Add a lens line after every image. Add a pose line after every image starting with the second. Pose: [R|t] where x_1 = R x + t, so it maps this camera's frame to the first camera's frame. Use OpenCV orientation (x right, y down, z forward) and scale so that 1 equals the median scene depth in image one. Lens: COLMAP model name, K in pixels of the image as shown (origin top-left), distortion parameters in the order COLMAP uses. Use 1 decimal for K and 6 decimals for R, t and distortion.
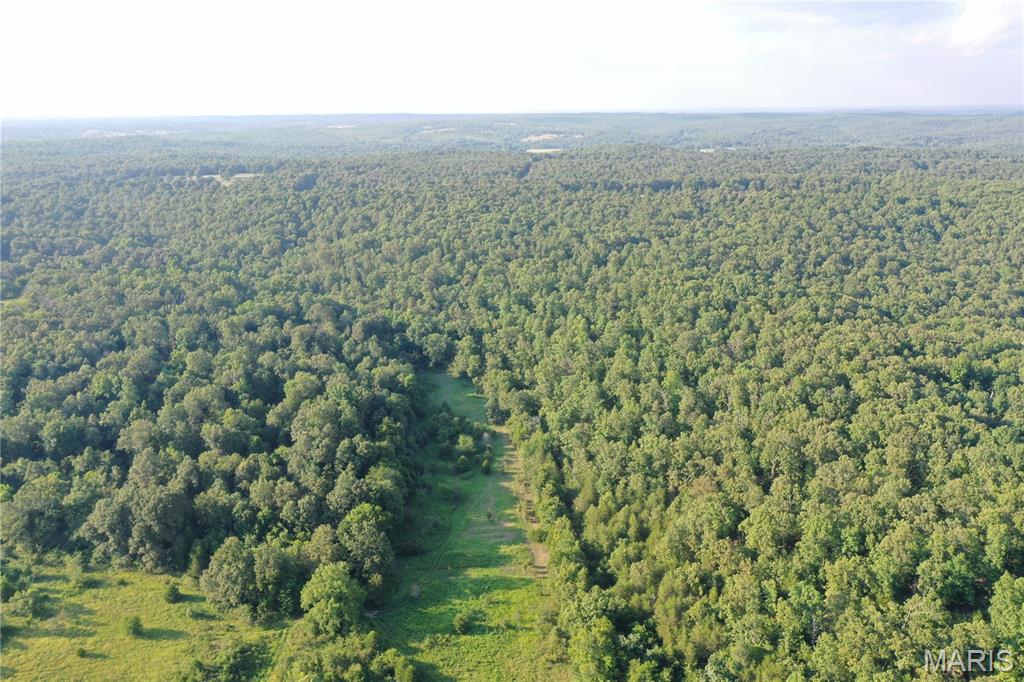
lens RADIAL K [[813.1, 0, 512.0], [0, 813.1, 341.0], [0, 0, 1]] dist [0.003016, 0.009488]
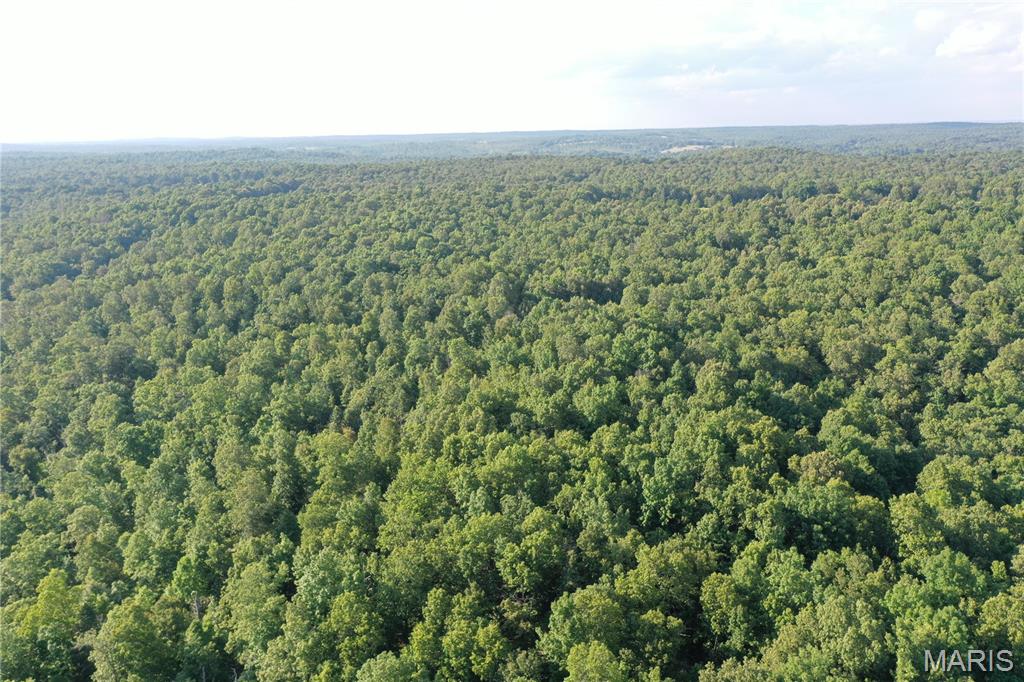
lens RADIAL K [[813.1, 0, 512.0], [0, 813.1, 341.0], [0, 0, 1]] dist [0.003016, 0.009488]
pose [[0.978776, 0.040126, -0.200964, 0.190521], [-0.044569, 0.998851, -0.017630, -0.074018], [0.200026, 0.026212, 0.979440, 0.455734]]
